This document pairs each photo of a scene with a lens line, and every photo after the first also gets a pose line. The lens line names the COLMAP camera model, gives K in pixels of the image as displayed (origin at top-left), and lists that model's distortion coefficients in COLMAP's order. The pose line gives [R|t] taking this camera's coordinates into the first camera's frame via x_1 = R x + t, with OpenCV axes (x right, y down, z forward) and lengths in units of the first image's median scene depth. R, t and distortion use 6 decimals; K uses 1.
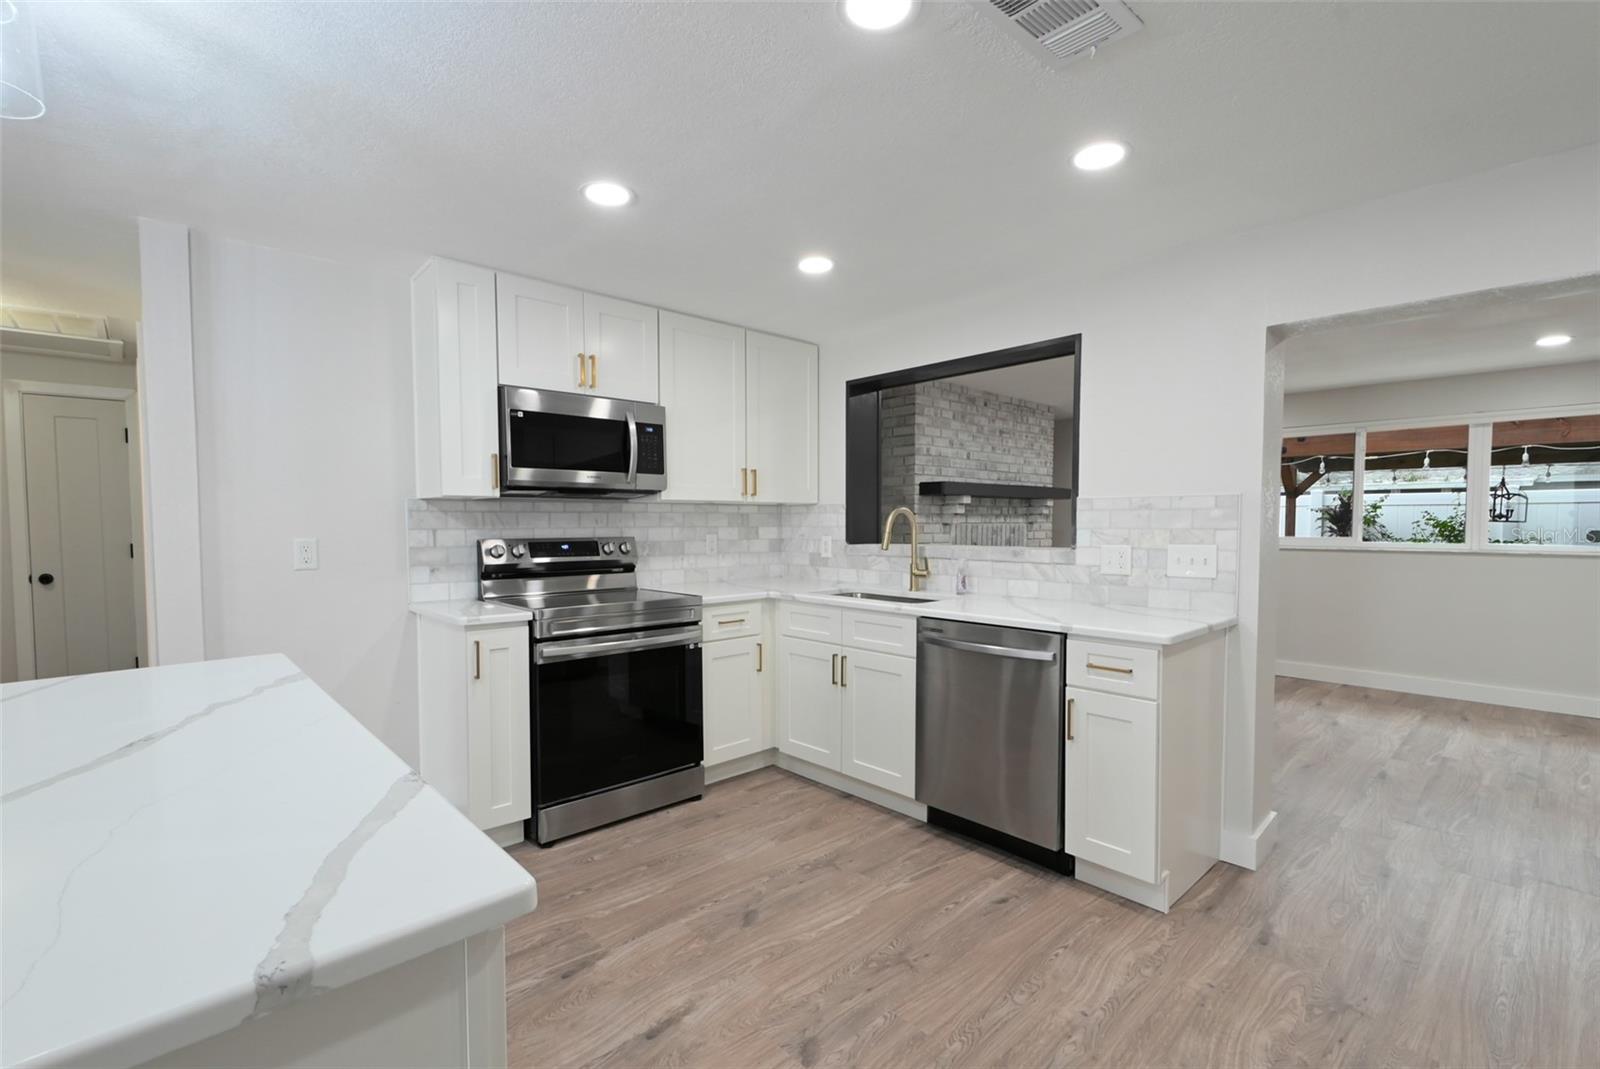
lens RADIAL K [[735.3, 0, 799.7], [0, 735.3, 551.4], [0, 0, 1]] dist [0.004925, -0.005117]
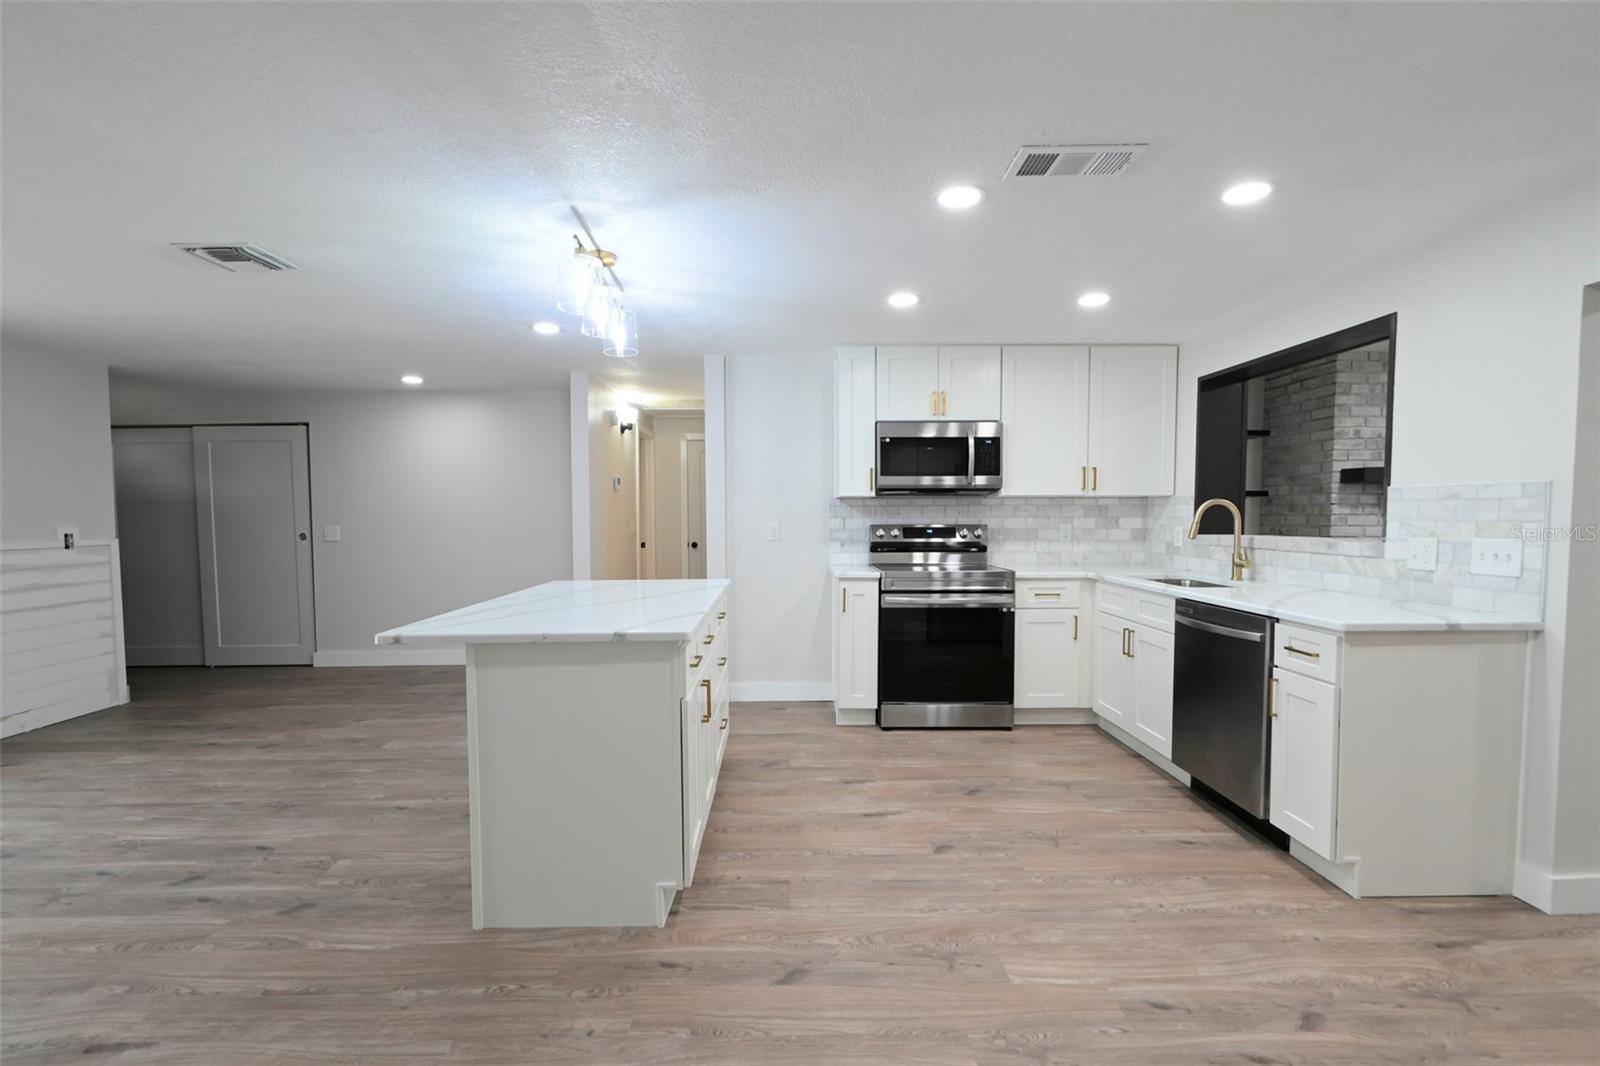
lens RADIAL K [[728.8, 0, 764.1], [0, 728.8, 550.0], [0, 0, 1]] dist [-0.004888, -0.001715]
pose [[0.722309, 0.035160, -0.690676, 0.383849], [-0.027486, 0.999377, 0.022130, 0.007374], [0.691024, 0.003000, 0.722825, -0.190639]]
